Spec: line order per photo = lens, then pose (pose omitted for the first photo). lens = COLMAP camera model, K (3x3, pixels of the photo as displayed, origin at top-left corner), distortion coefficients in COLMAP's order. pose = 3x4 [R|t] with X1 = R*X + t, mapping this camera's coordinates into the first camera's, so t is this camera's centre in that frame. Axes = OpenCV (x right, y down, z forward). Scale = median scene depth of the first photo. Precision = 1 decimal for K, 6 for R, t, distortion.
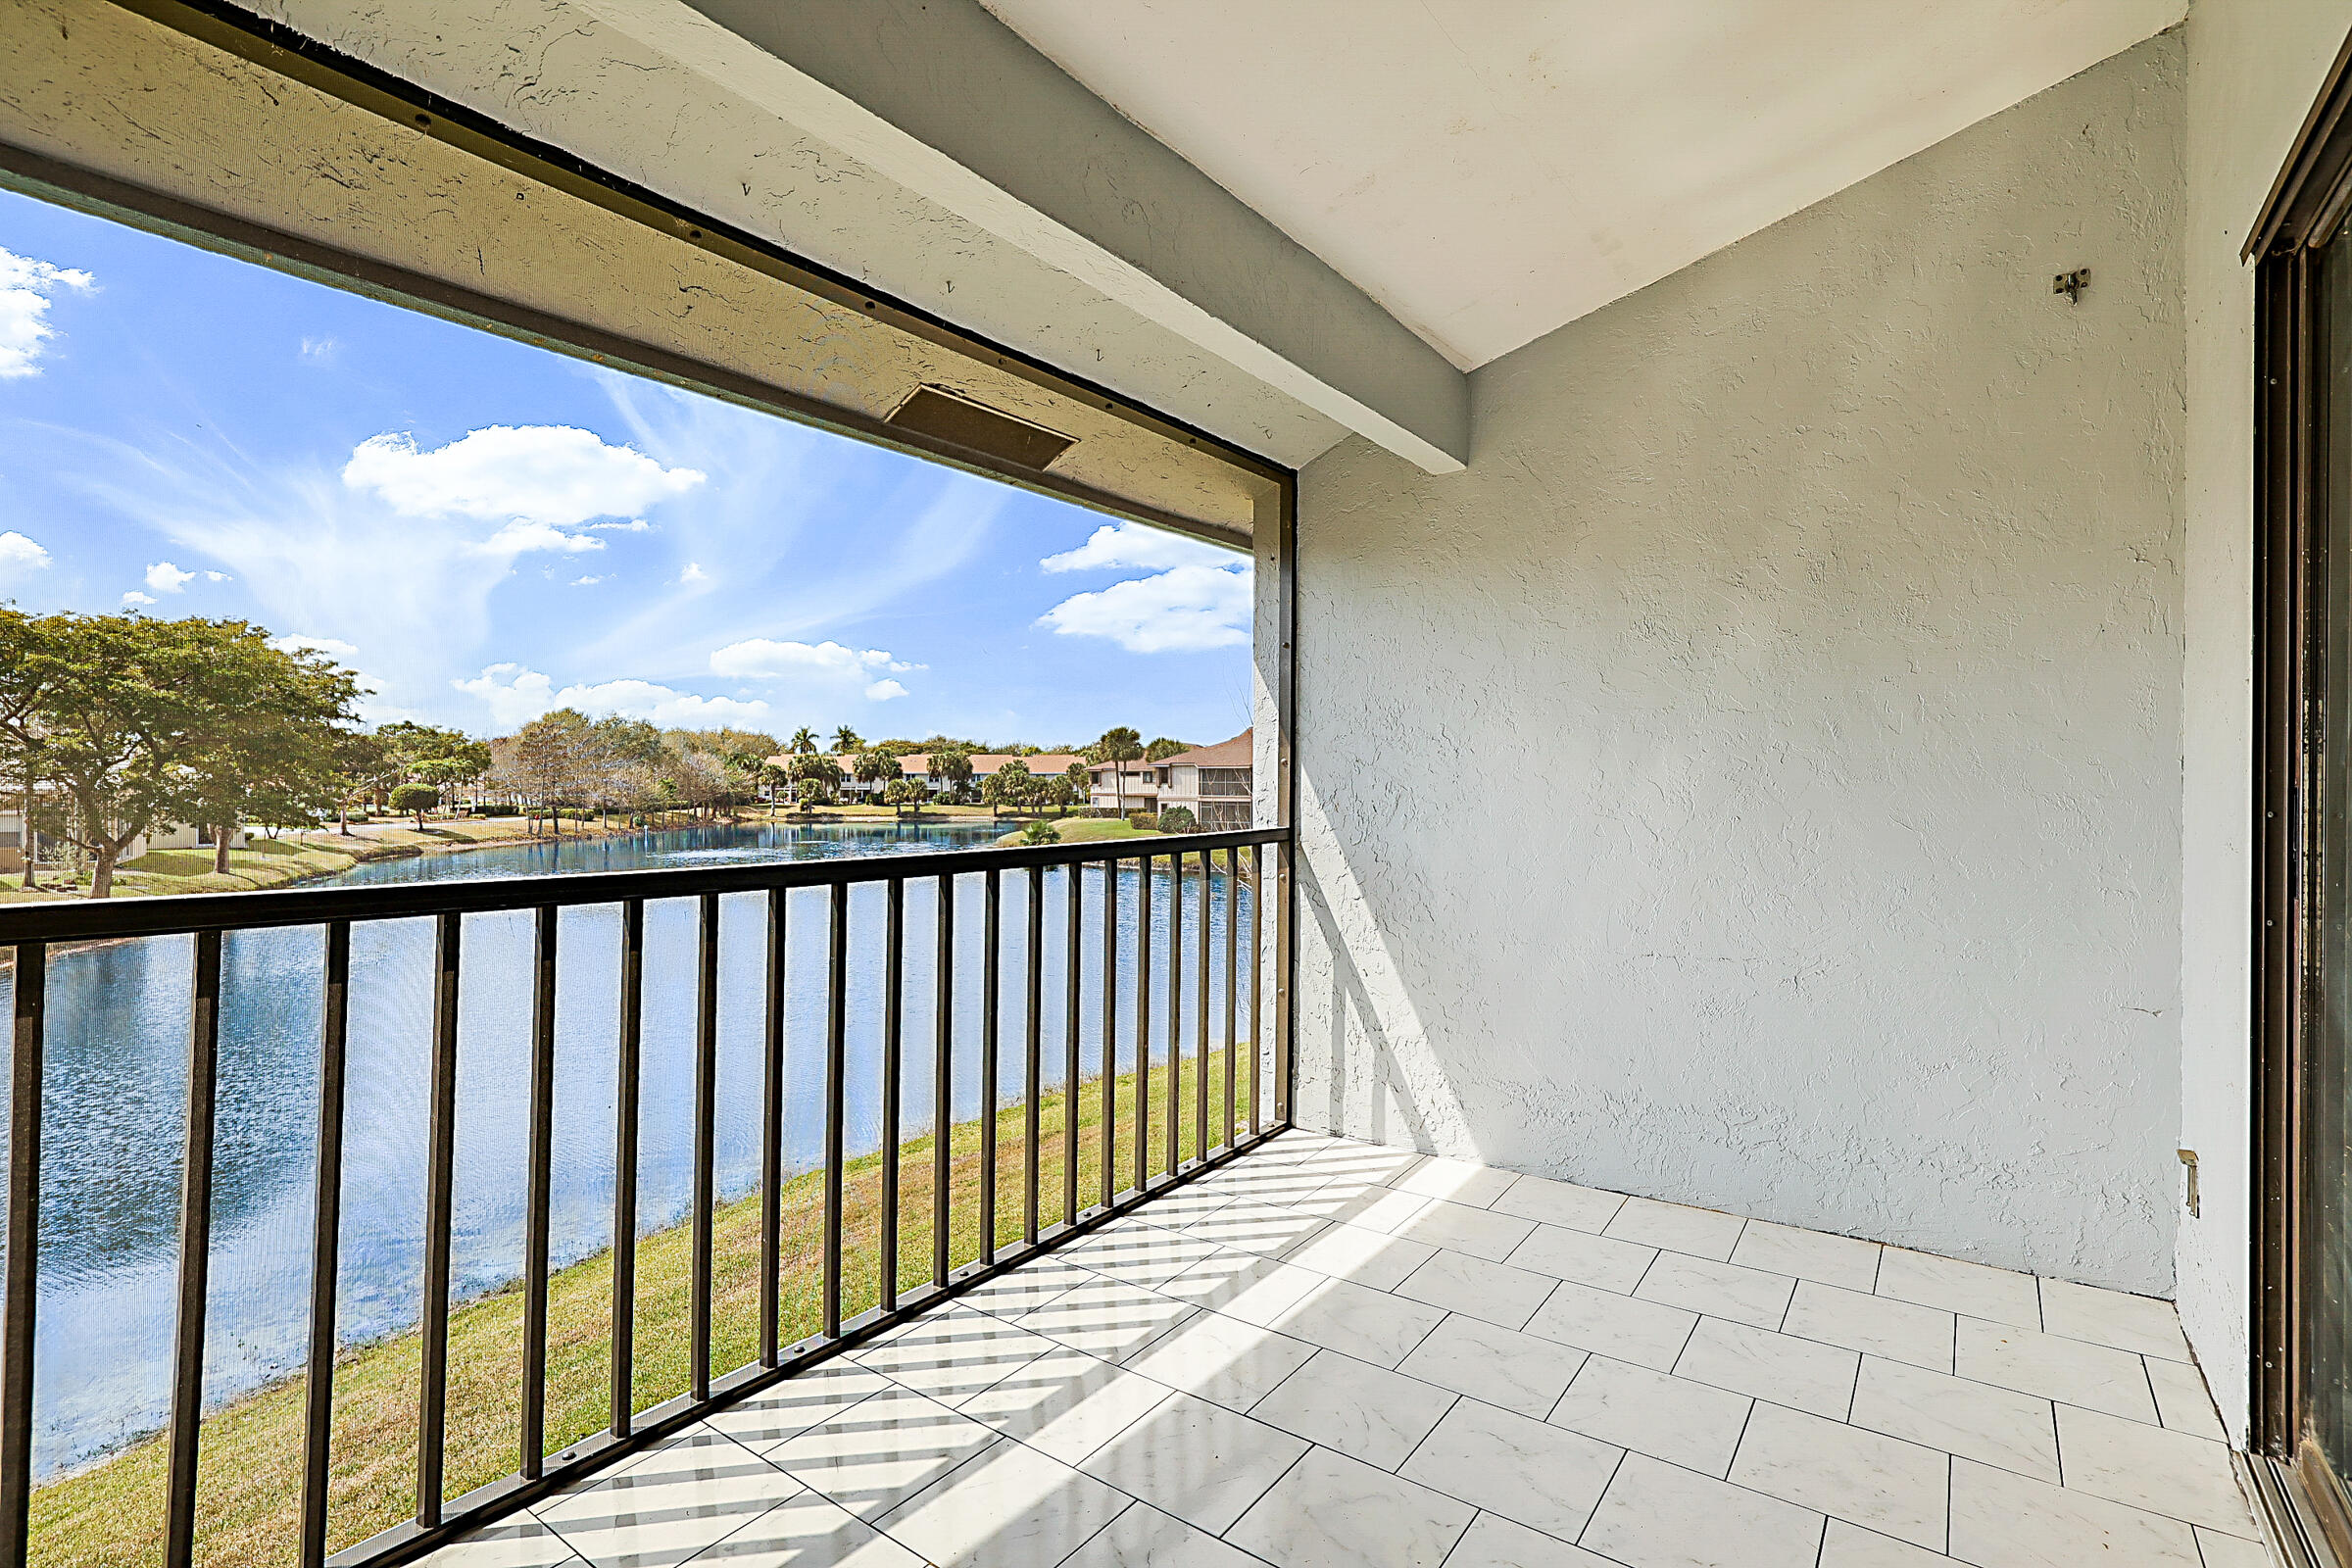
lens RADIAL K [[1055.6, 0, 1196.7], [0, 1055.6, 804.7], [0, 0, 1]] dist [-0.029904, 0.008887]
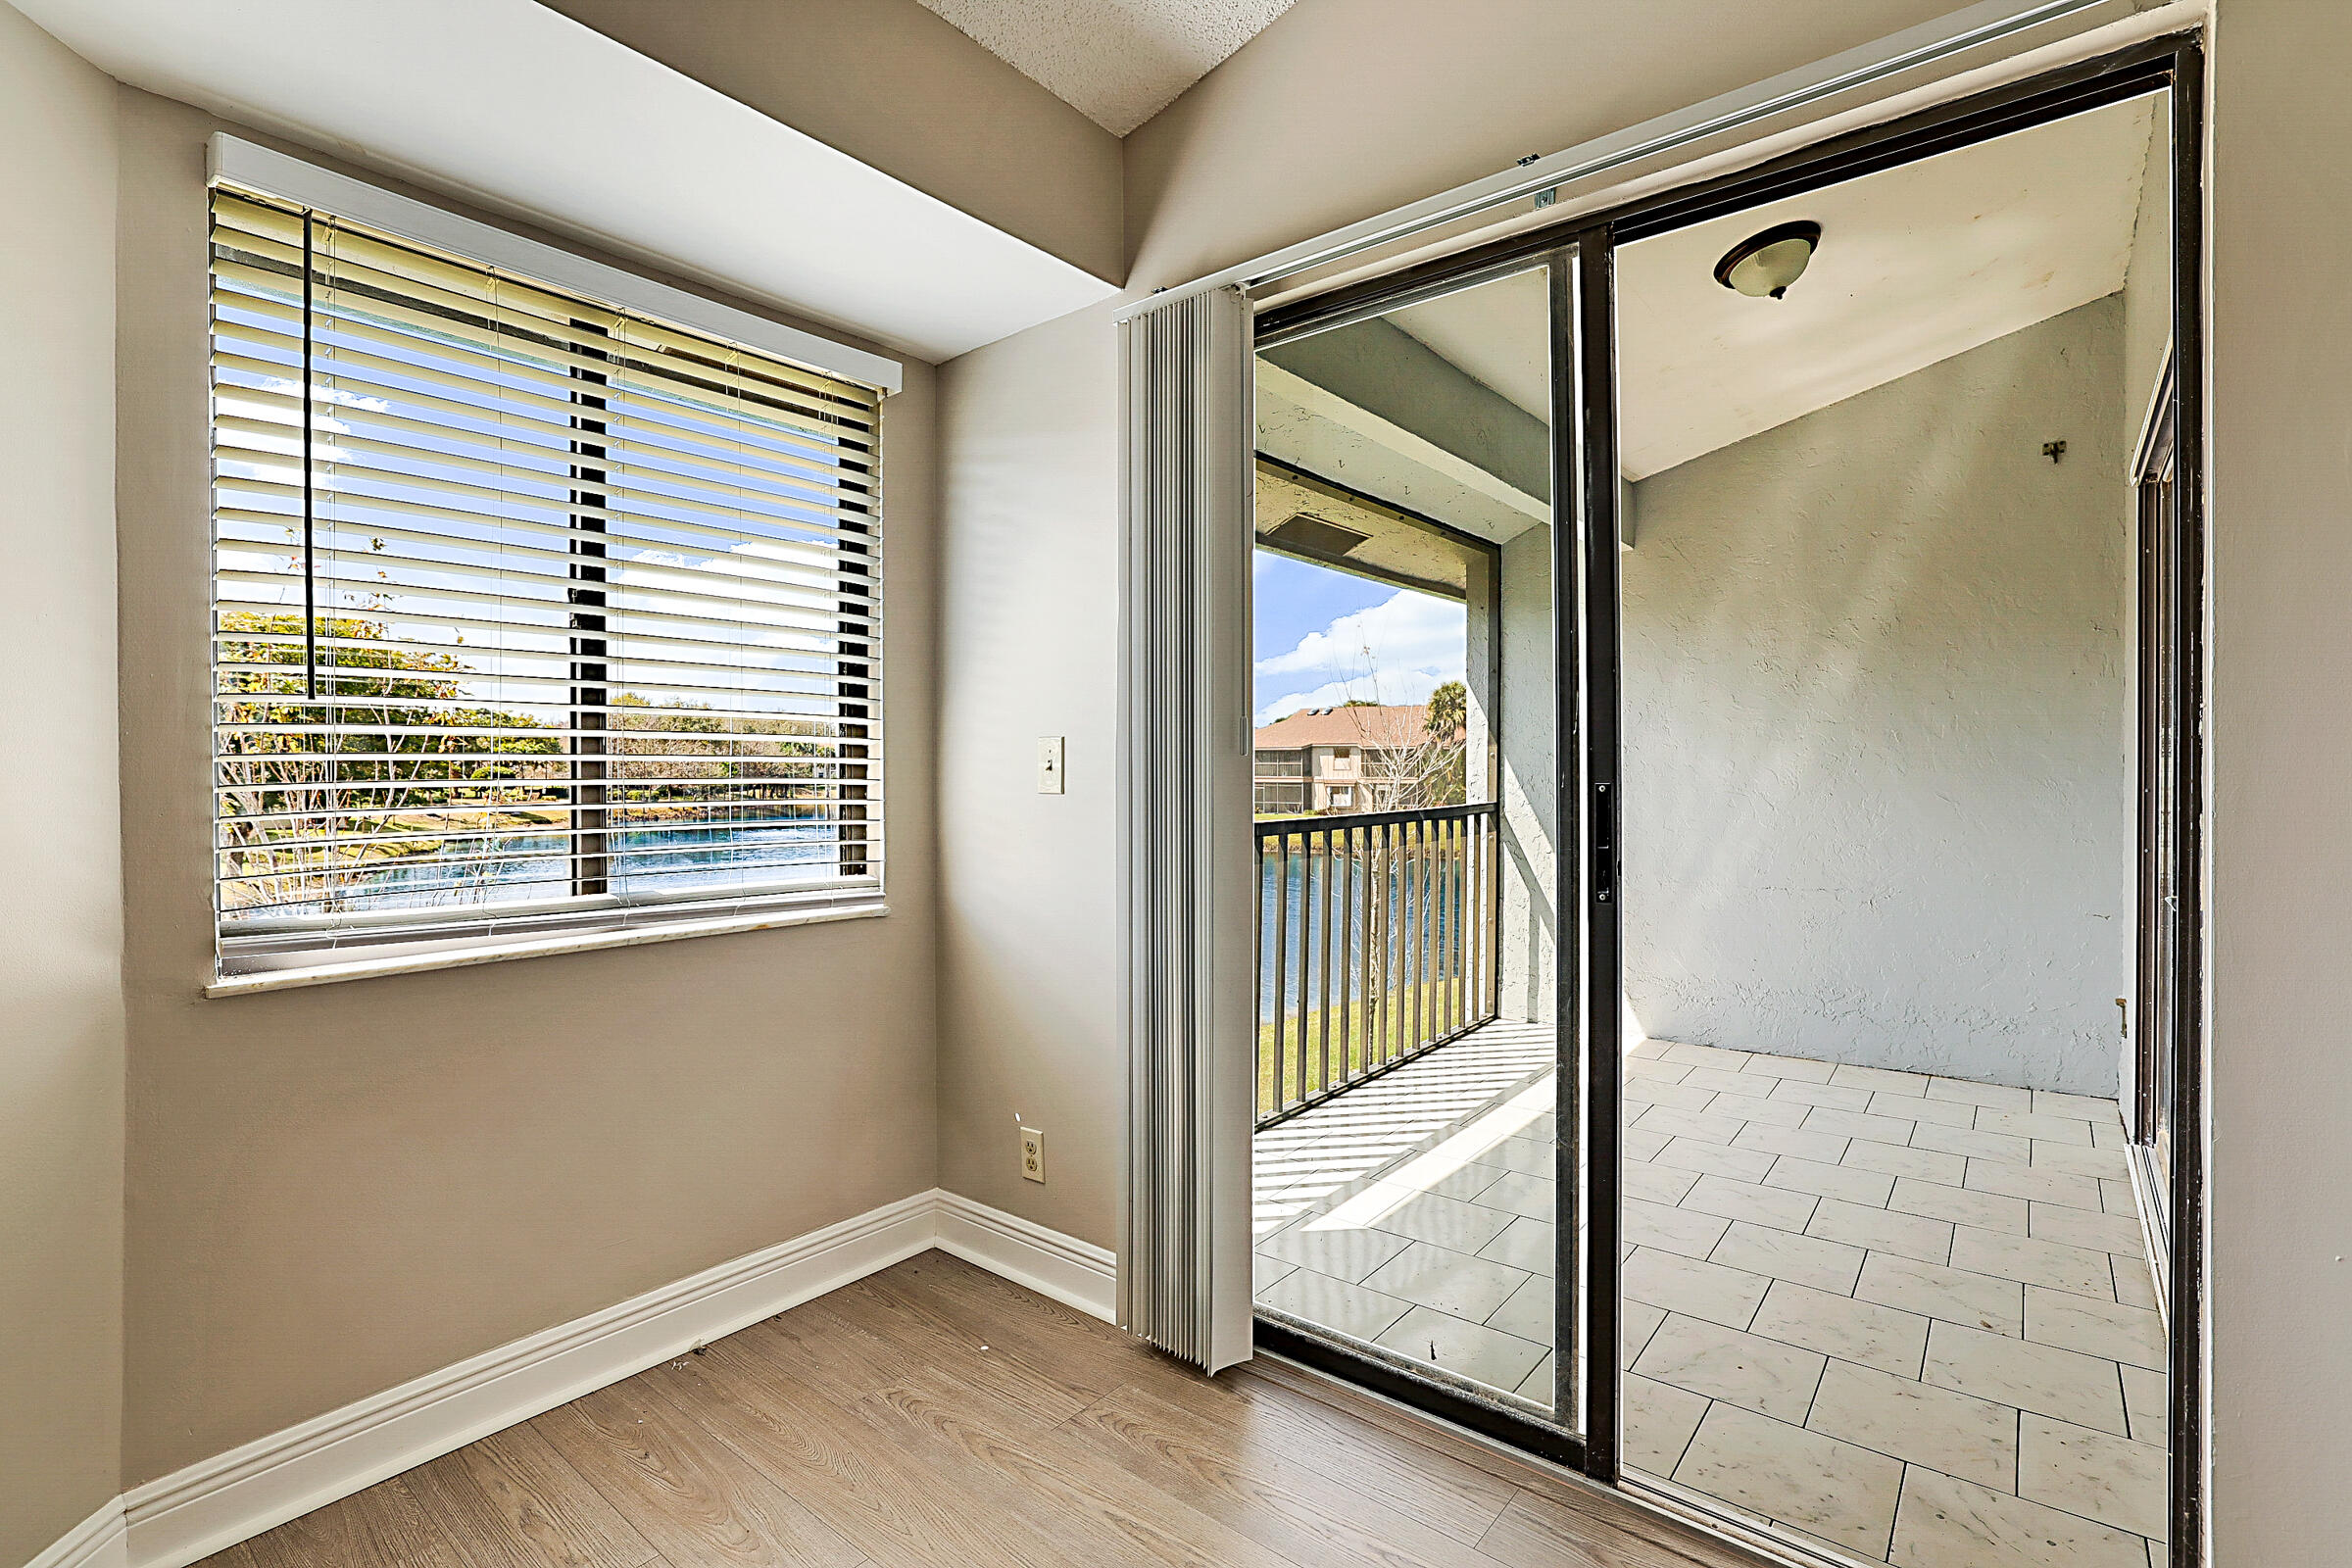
lens RADIAL K [[1055.6, 0, 1200.0], [0, 1055.6, 788.5], [0, 0, 1]] dist [-0.029904, 0.008887]
pose [[0.999431, -0.001740, -0.033676, -0.254881], [0.001840, 0.999994, 0.002930, -0.001208], [0.033671, -0.002991, 0.999428, -0.398282]]
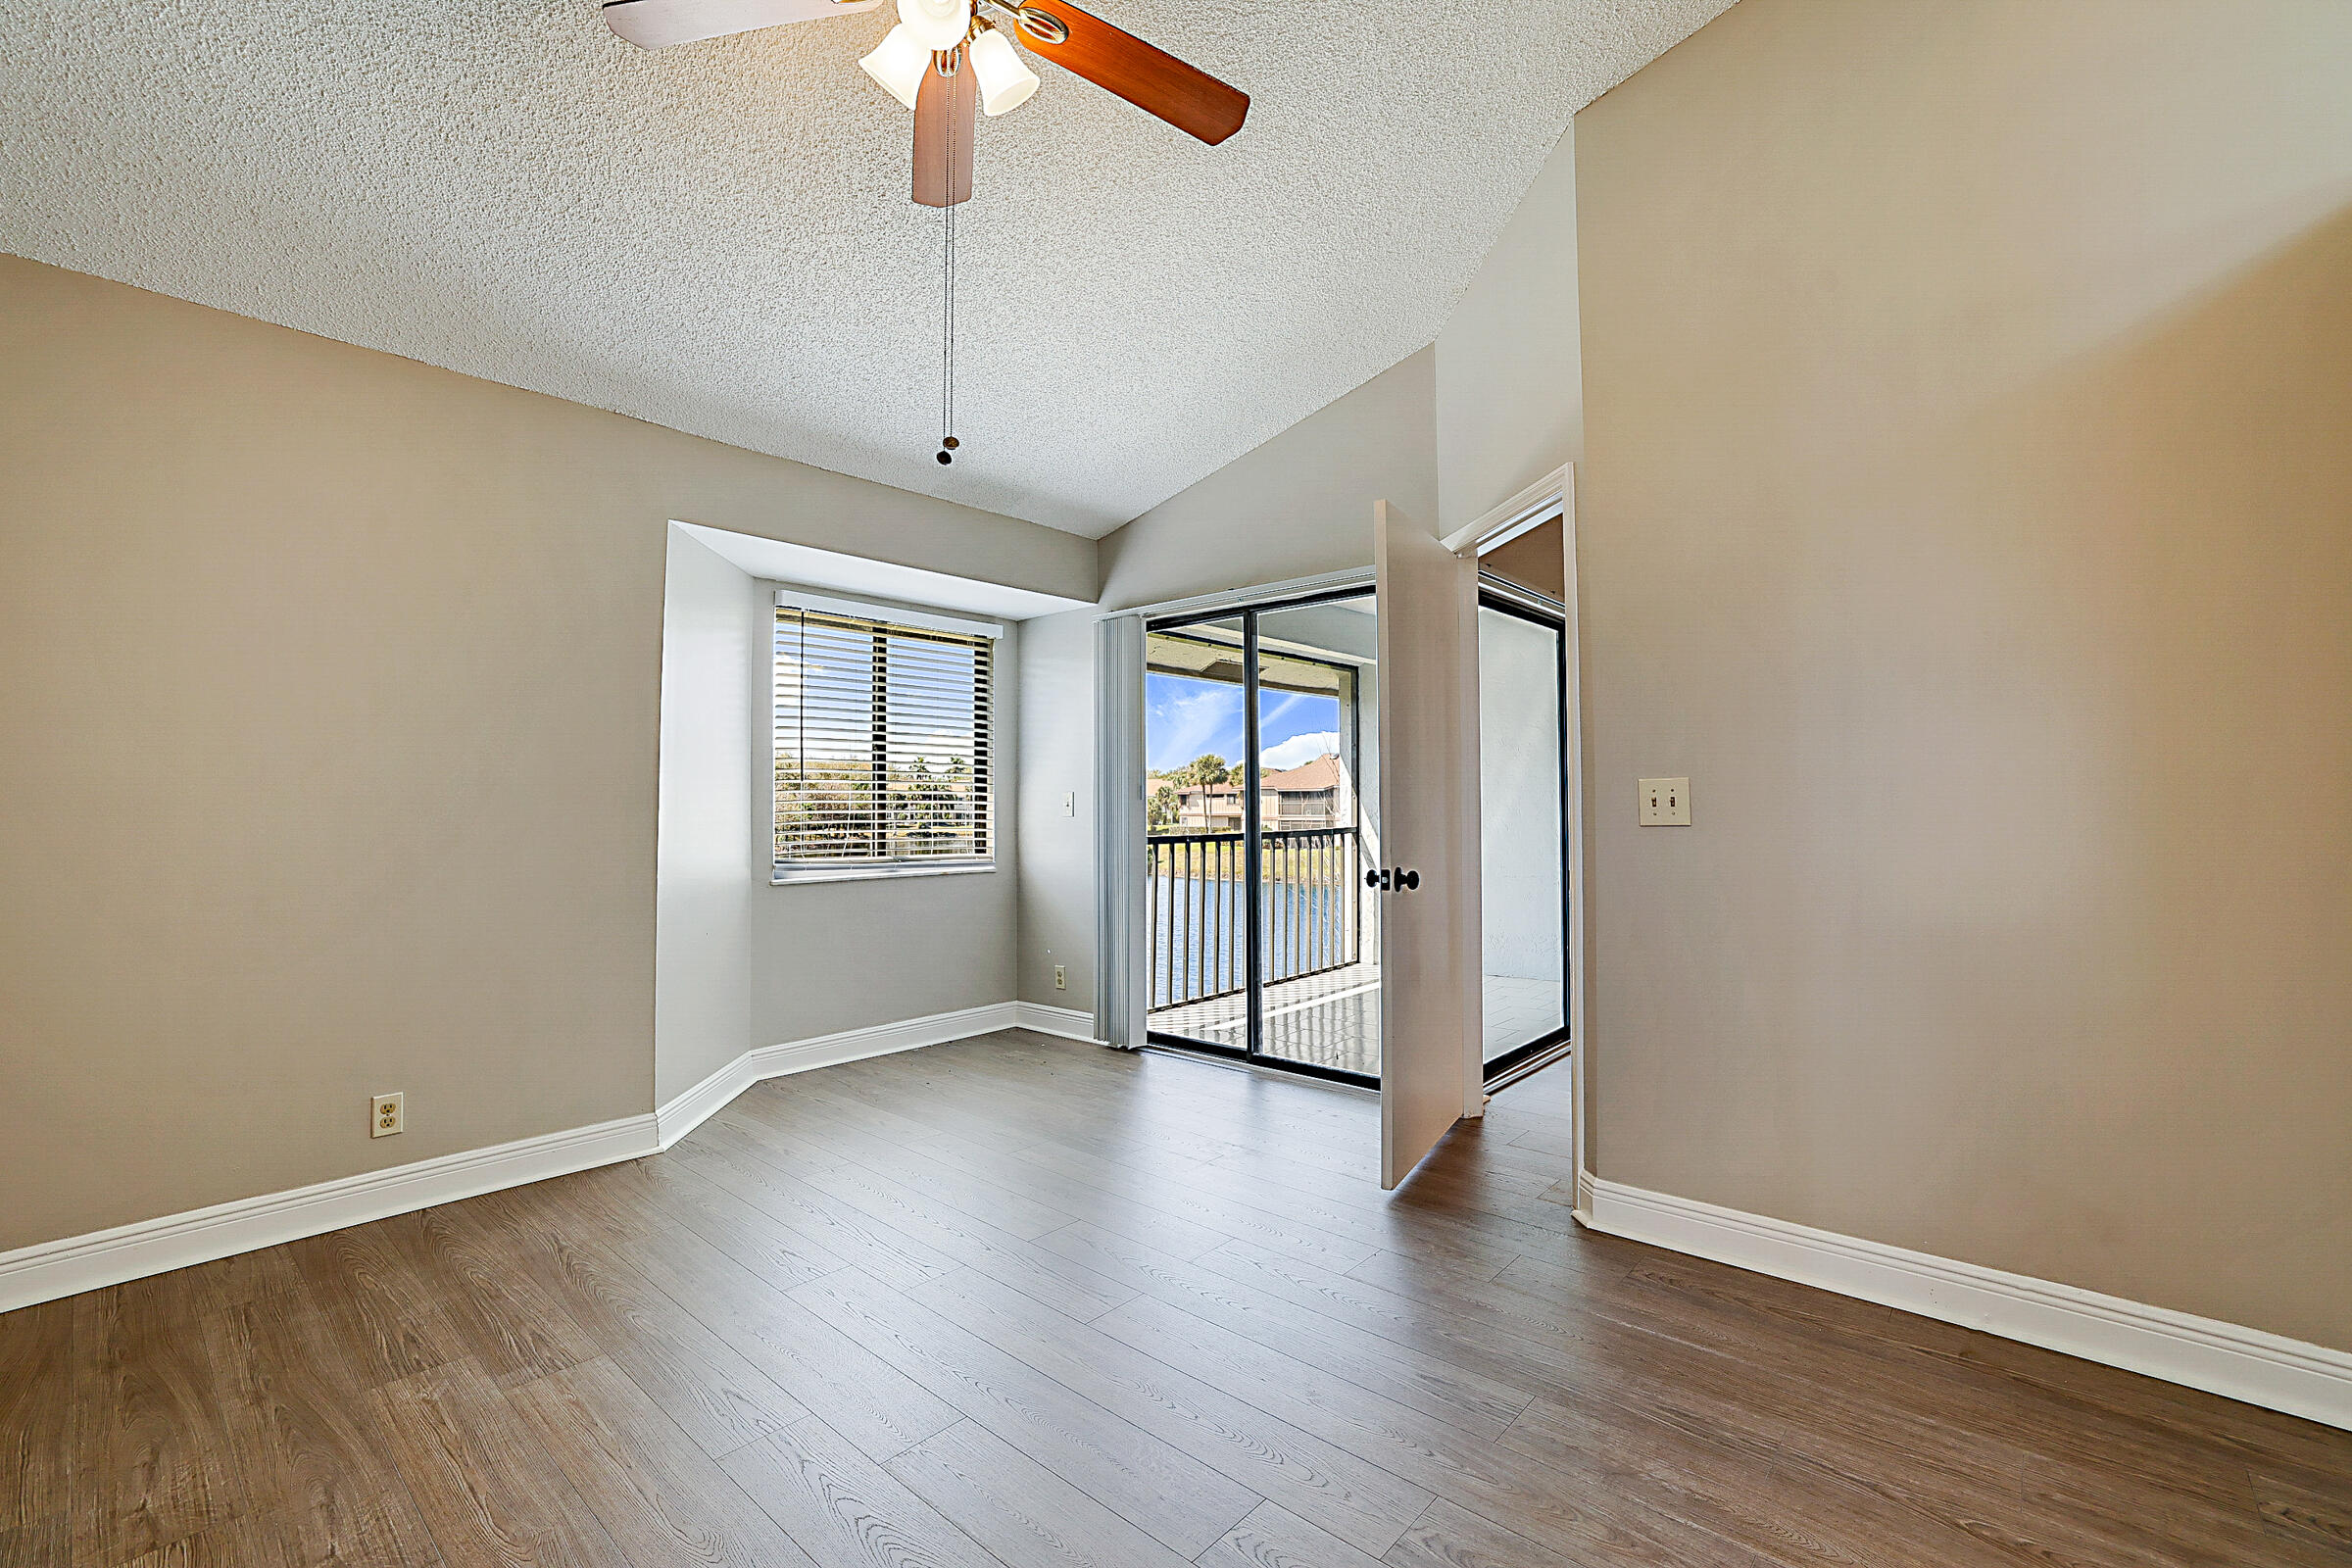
lens RADIAL K [[992.0, 0, 1172.2], [0, 992.0, 781.6], [0, 0, 1]] dist [-0.003826, -0.000035]
pose [[0.994962, -0.008811, -0.099867, -0.088280], [0.004494, 0.999049, -0.043376, 0.015638], [0.100154, 0.042709, 0.994055, -1.106523]]
